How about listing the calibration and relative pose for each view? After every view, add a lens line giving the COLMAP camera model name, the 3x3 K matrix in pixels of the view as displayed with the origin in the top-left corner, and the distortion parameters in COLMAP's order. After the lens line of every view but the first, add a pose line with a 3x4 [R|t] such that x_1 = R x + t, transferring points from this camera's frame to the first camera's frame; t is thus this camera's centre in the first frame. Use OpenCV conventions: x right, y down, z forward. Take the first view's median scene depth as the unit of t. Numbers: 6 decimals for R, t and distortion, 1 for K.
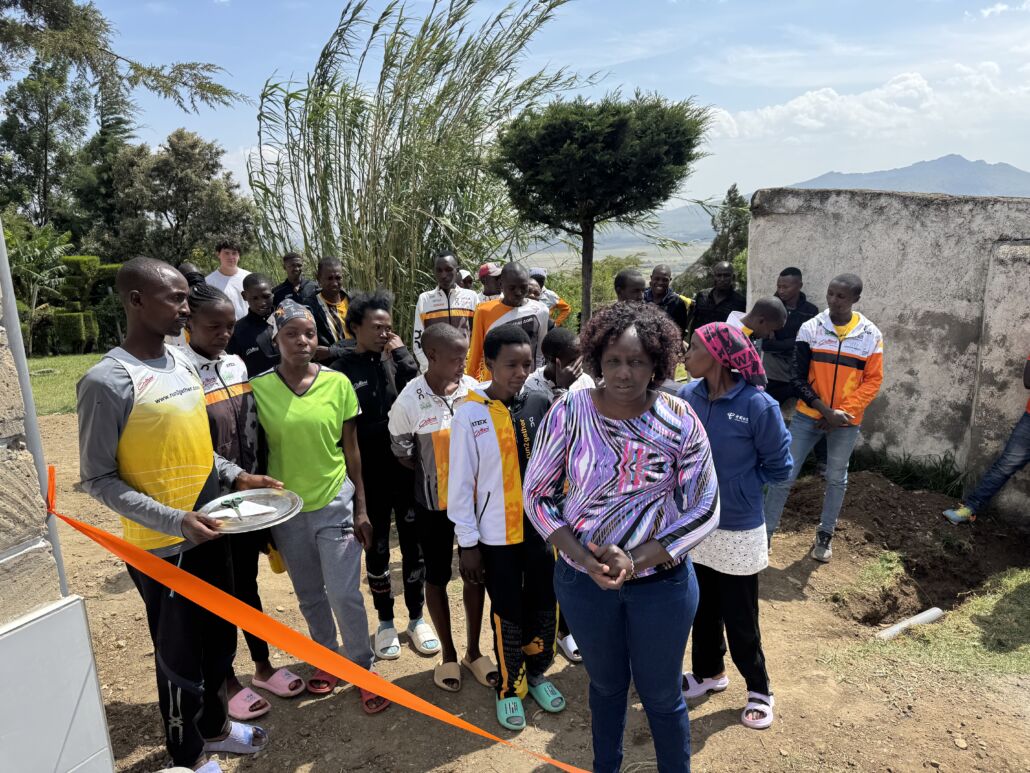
lens RADIAL K [[733.2, 0, 515.0], [0, 733.2, 386.5], [0, 0, 1]] dist [0.103107, -0.127748]
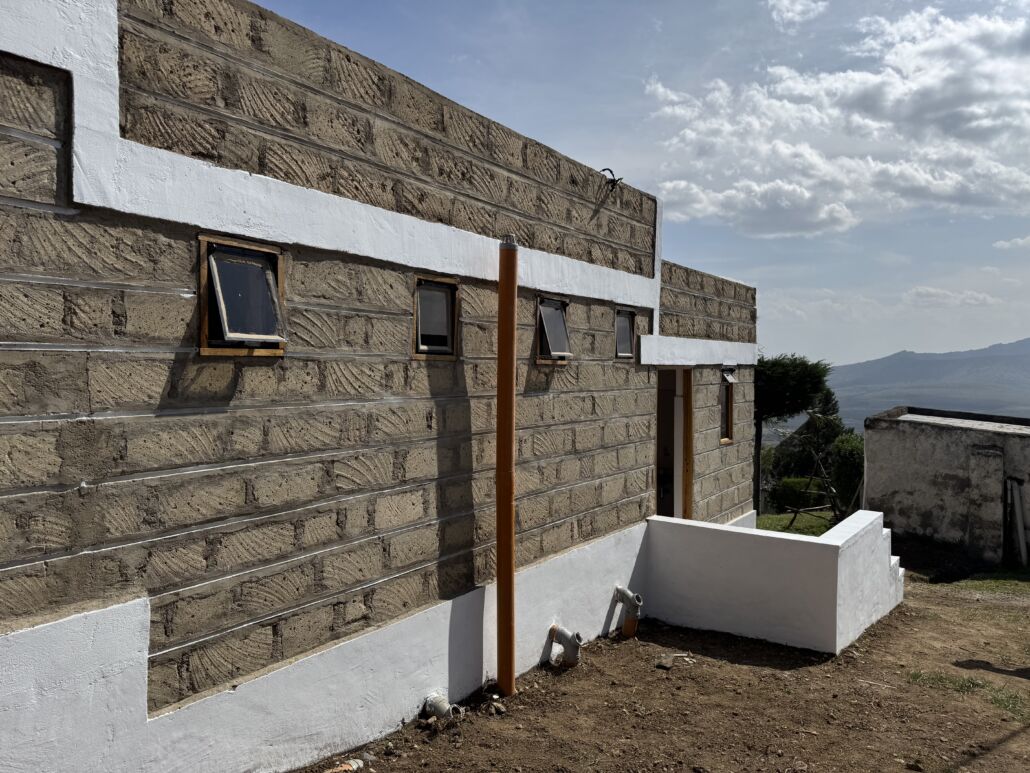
lens RADIAL K [[733.2, 0, 515.0], [0, 733.2, 386.5], [0, 0, 1]] dist [0.103107, -0.127748]
pose [[0.995193, 0.036456, -0.090894, -0.595892], [-0.055173, 0.975533, -0.212815, 0.208210], [0.080912, 0.216807, 0.972856, -1.460194]]
